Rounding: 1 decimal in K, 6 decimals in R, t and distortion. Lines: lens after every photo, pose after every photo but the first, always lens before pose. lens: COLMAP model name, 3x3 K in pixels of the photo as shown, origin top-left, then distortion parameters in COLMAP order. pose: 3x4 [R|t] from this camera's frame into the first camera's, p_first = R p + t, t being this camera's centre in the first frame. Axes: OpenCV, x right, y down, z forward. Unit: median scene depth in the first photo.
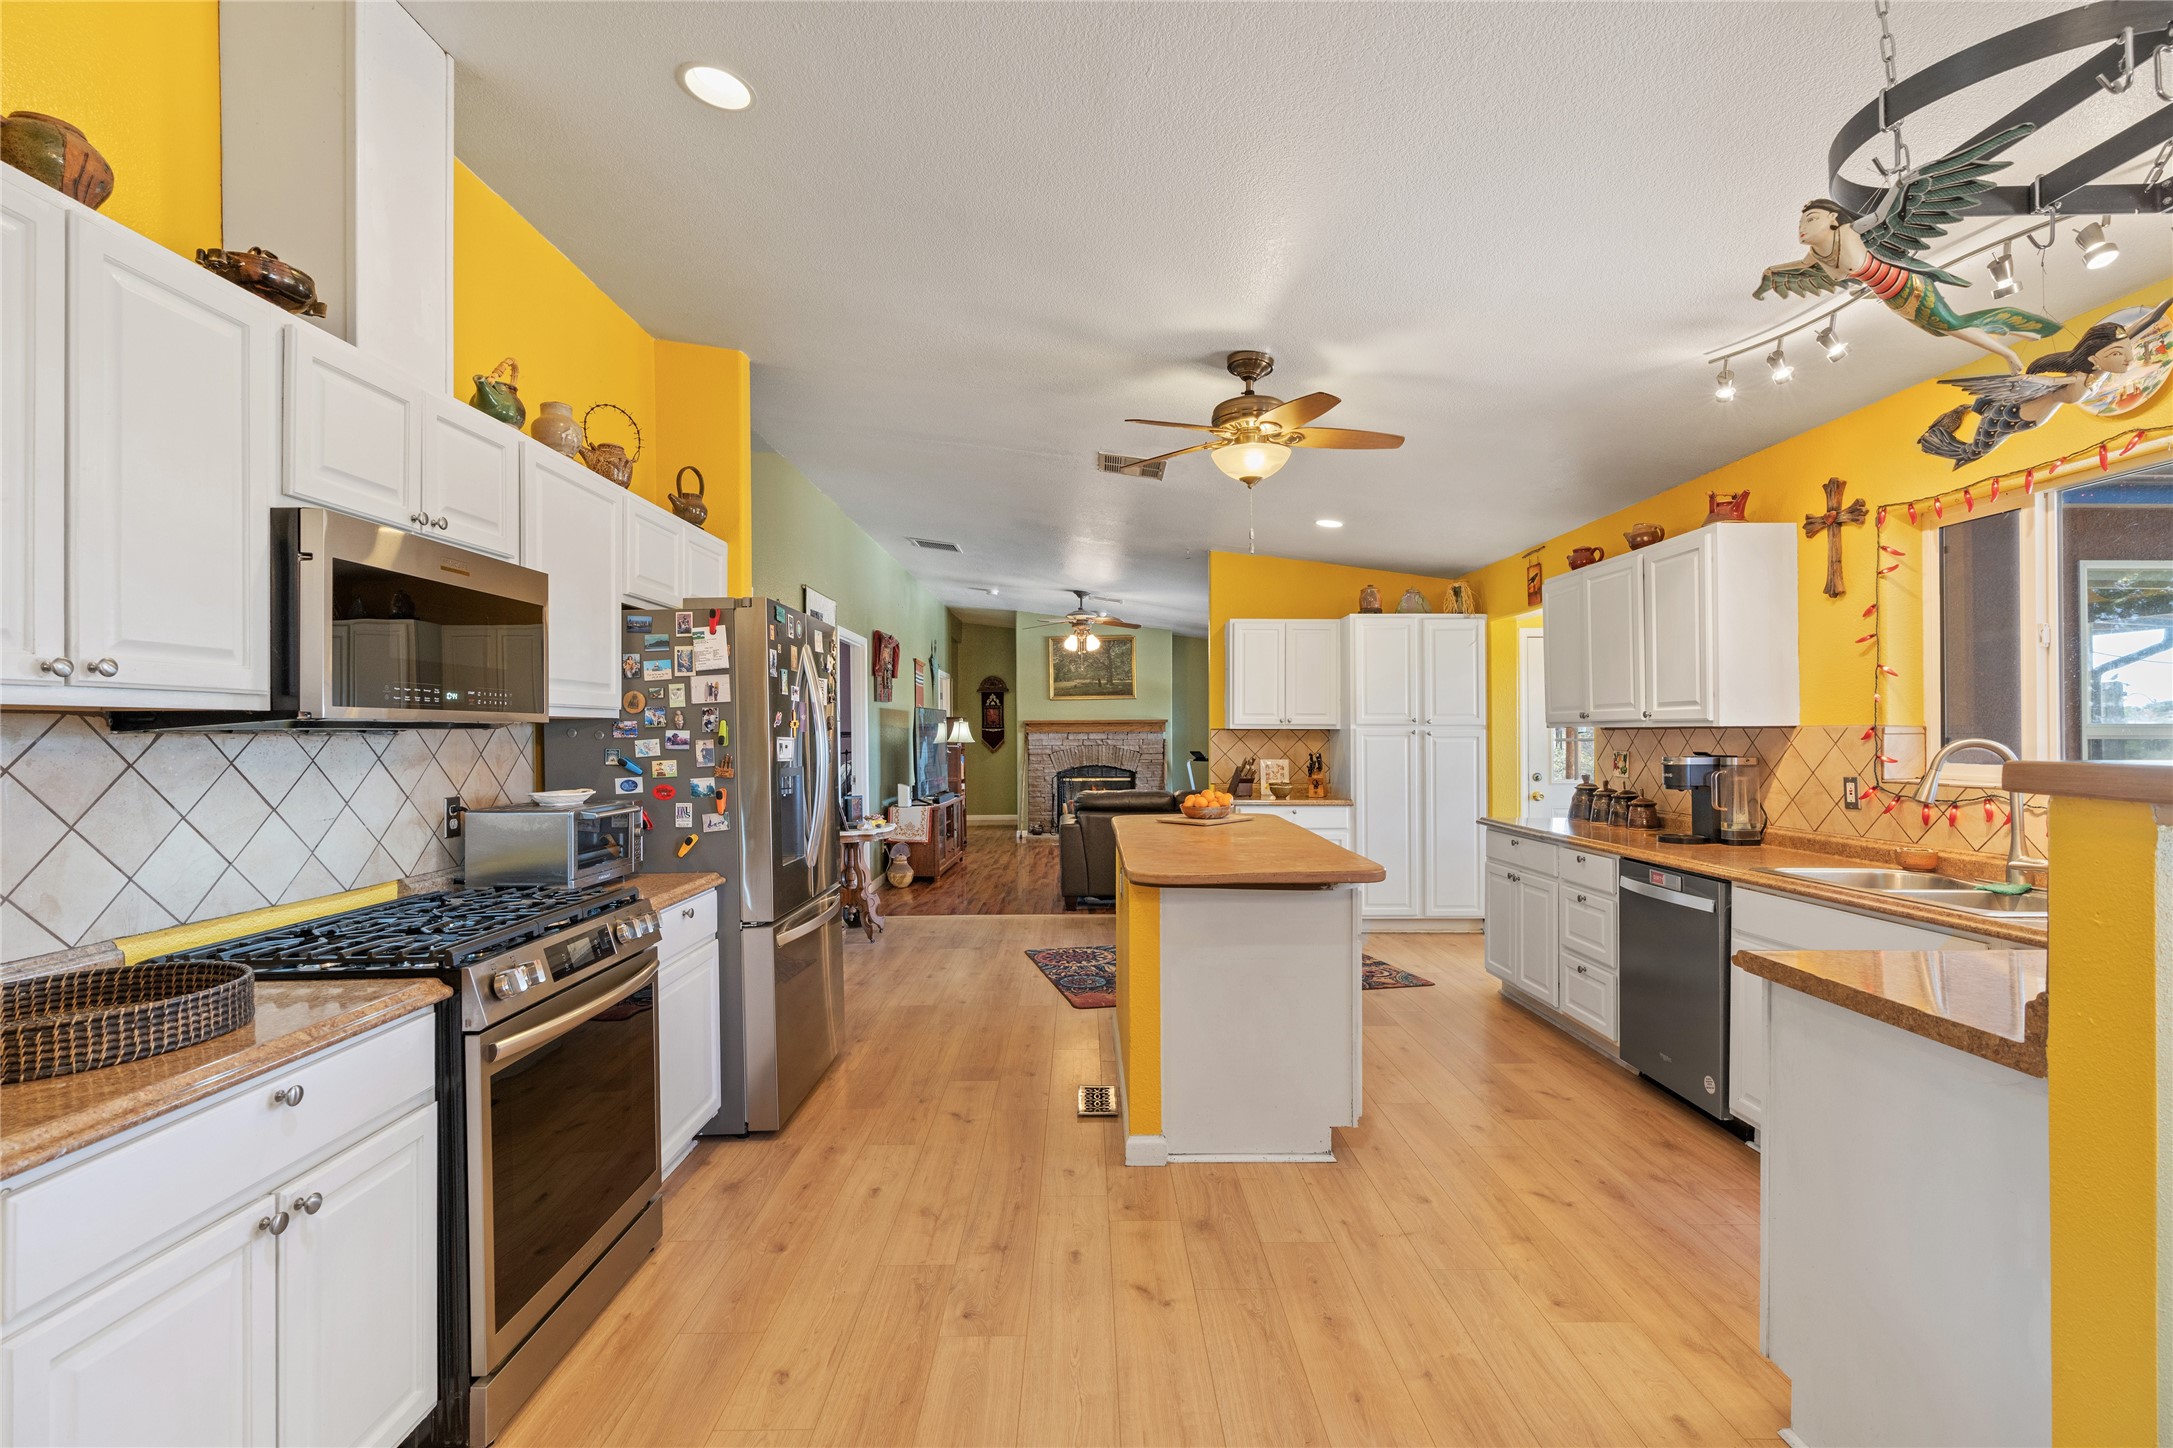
lens RADIAL K [[980.6, 0, 1081.3], [0, 980.6, 723.5], [0, 0, 1]] dist [-0.013045, 0.005097]
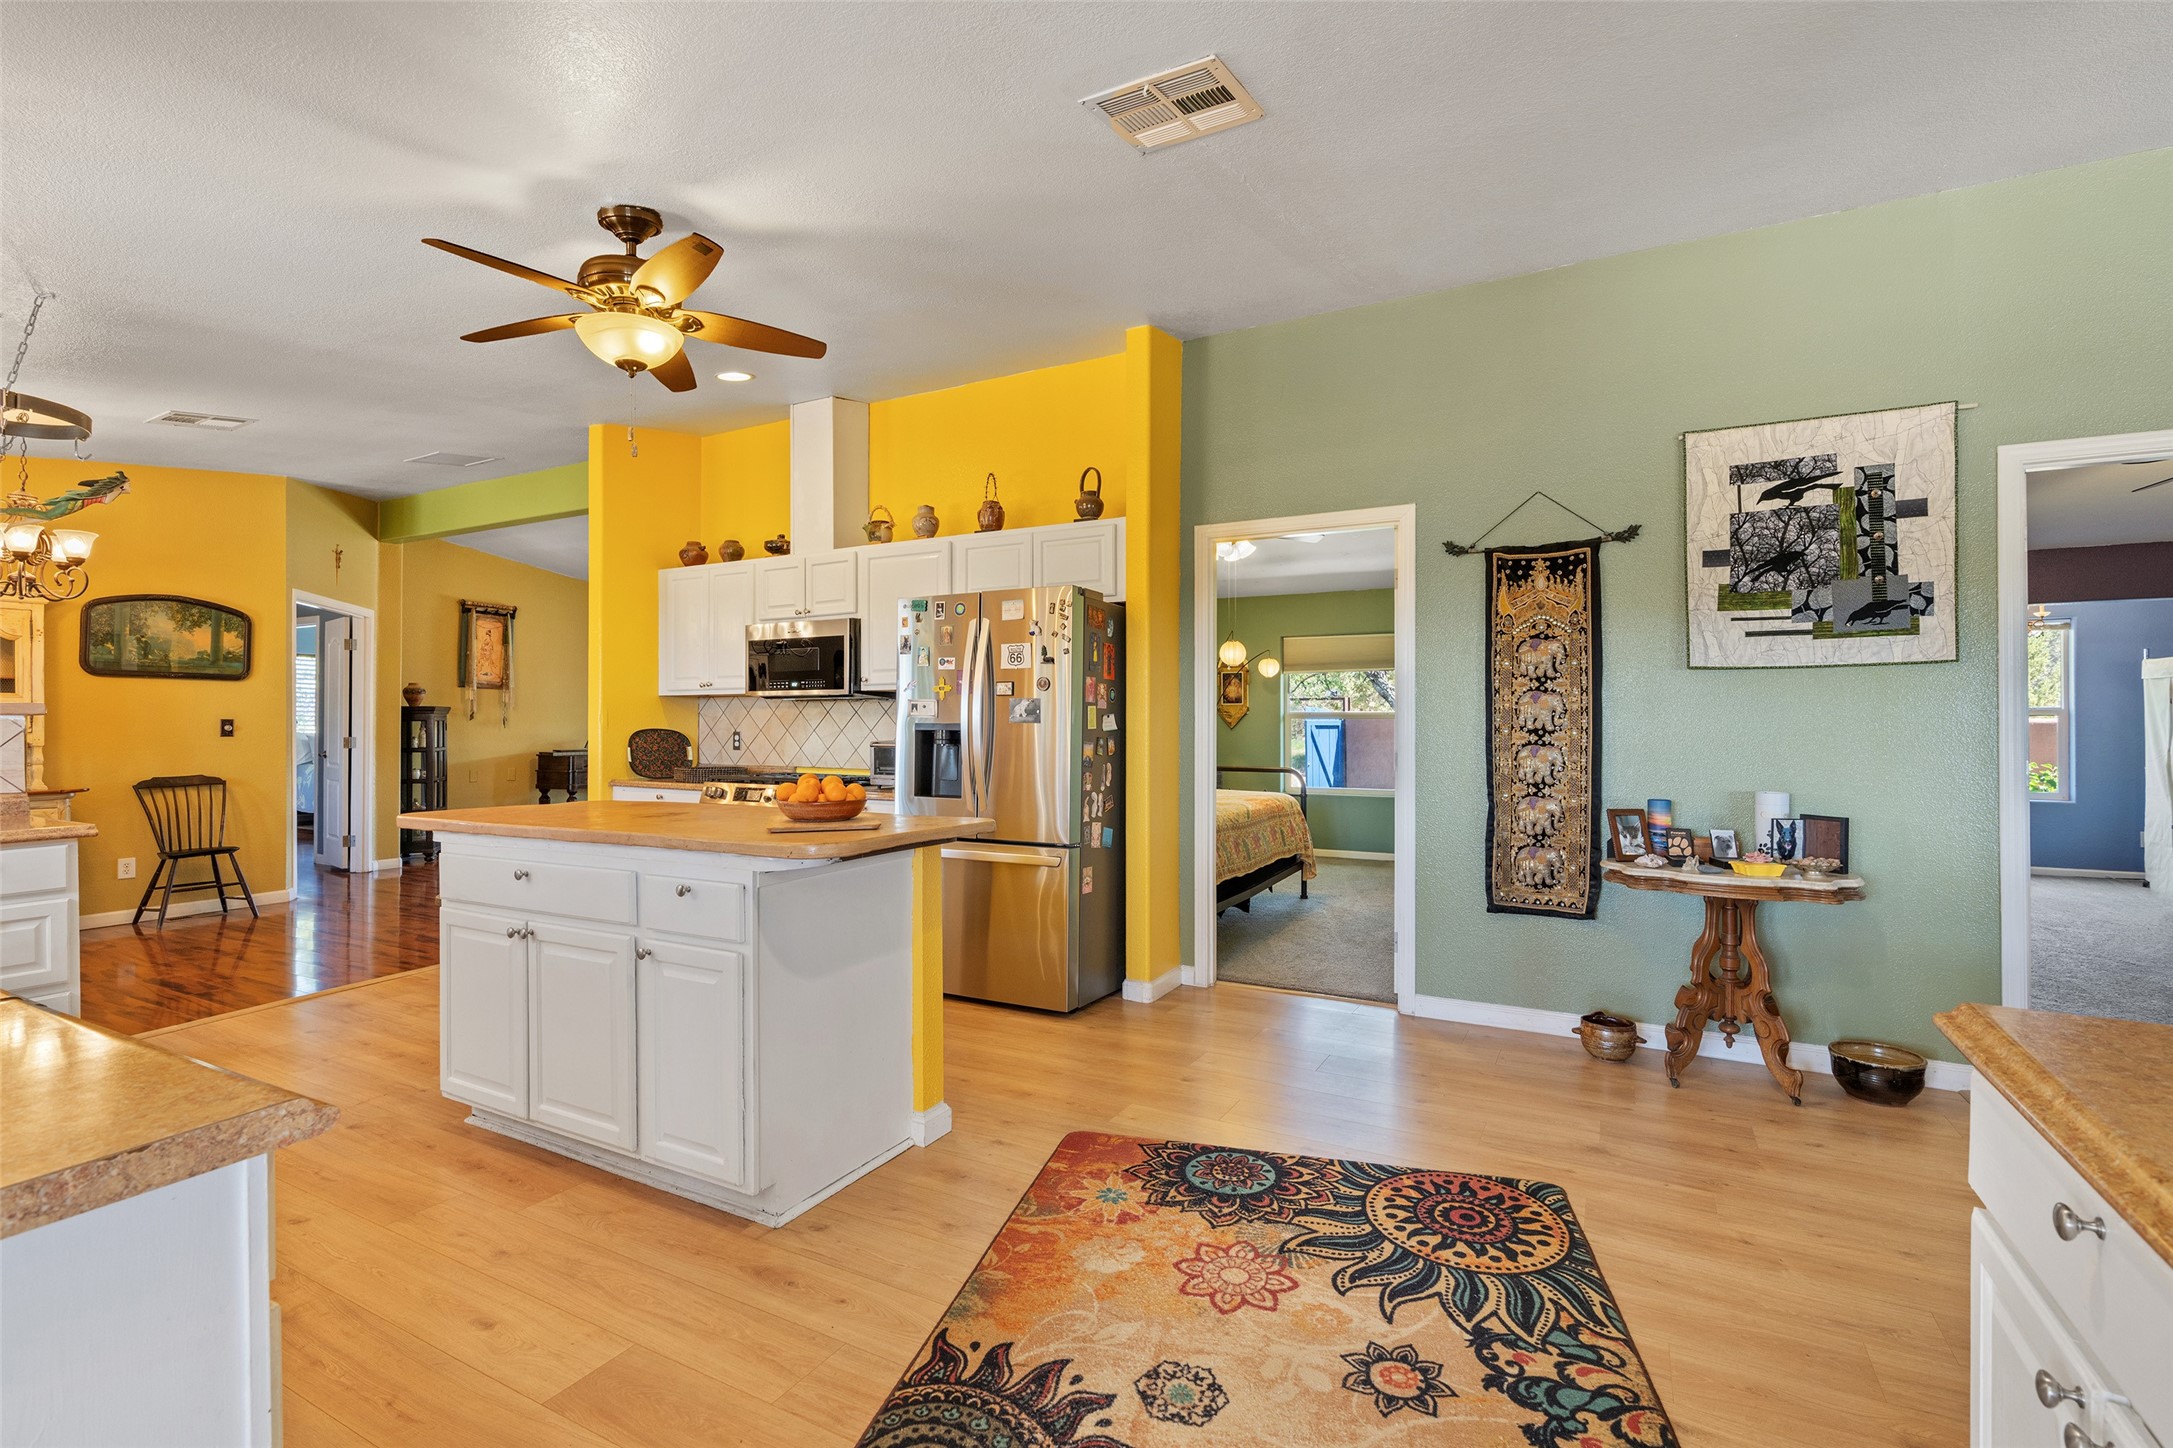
lens RADIAL K [[984.9, 0, 1084.5], [0, 984.9, 724.4], [0, 0, 1]] dist [-0.006746, 0.000865]
pose [[-0.477633, 0.009147, -0.878512, 0.659509], [0.010912, 0.999930, 0.004479, 0.038721], [0.878492, -0.007447, -0.477700, 1.606861]]
